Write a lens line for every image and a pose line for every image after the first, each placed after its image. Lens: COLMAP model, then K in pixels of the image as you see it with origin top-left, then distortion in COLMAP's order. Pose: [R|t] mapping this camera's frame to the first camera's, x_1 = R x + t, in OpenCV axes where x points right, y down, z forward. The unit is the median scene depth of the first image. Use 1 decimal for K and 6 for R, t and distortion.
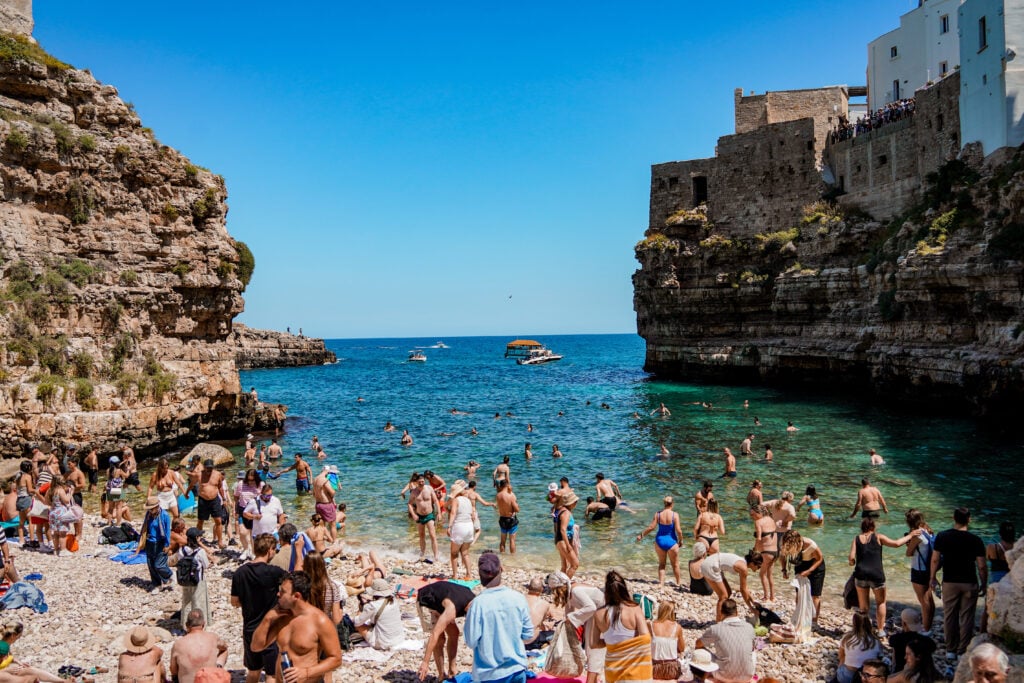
lens RADIAL K [[887.3, 0, 512.0], [0, 887.3, 341.5], [0, 0, 1]] dist [-0.062240, 0.054843]
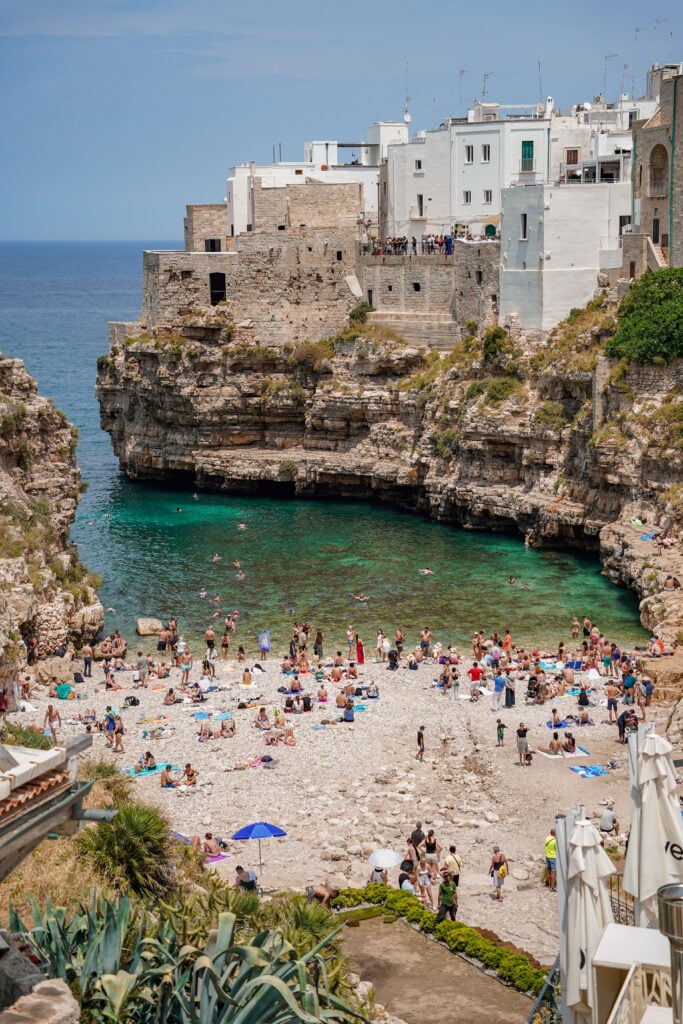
lens RADIAL K [[1979.3, 0, 342.9], [0, 1979.3, 499.3], [0, 0, 1]] dist [0.604170, 0.273930]
pose [[0.862554, -0.067984, 0.501377, -0.862517], [0.003794, 0.991773, 0.127952, -0.257313], [-0.505951, -0.108464, 0.855716, -1.023563]]
